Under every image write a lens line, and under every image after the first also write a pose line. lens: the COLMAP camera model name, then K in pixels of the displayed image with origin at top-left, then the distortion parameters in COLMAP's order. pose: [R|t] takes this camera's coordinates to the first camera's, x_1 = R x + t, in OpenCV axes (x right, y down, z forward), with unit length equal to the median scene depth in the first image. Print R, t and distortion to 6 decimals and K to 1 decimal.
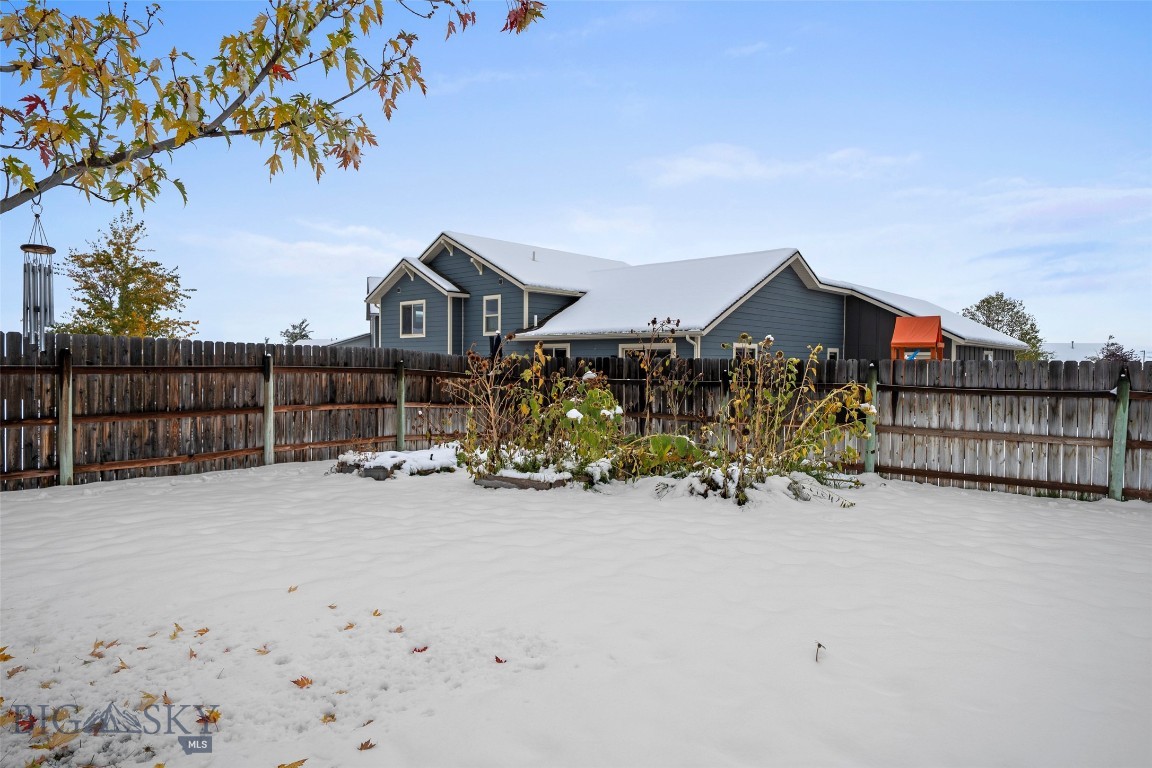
lens RADIAL K [[723.5, 0, 576.0], [0, 723.5, 384.0], [0, 0, 1]] dist [-0.002002, -0.000230]
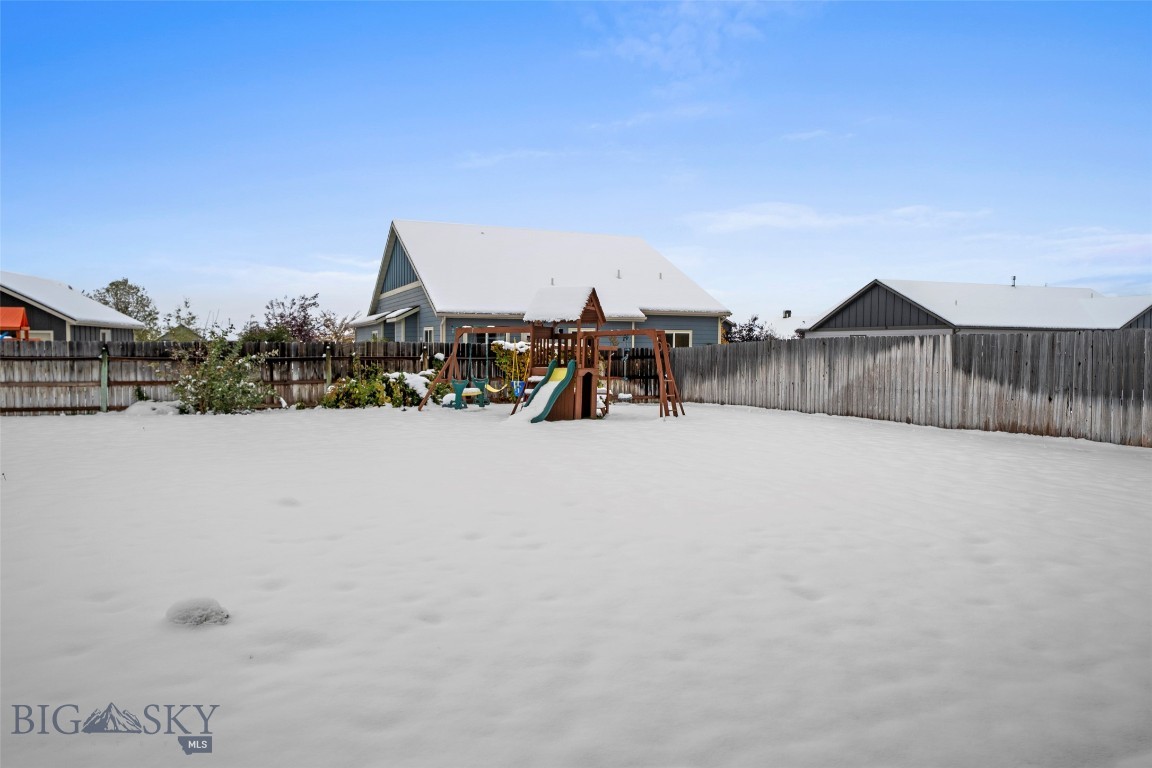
lens RADIAL K [[765.2, 0, 576.0], [0, 765.2, 384.0], [0, 0, 1]] dist [-0.014307, 0.003225]
pose [[0.529739, -0.047536, 0.846827, -0.267326], [0.020818, 0.998856, 0.043047, 0.018251], [-0.847905, -0.005175, 0.530123, -0.986774]]
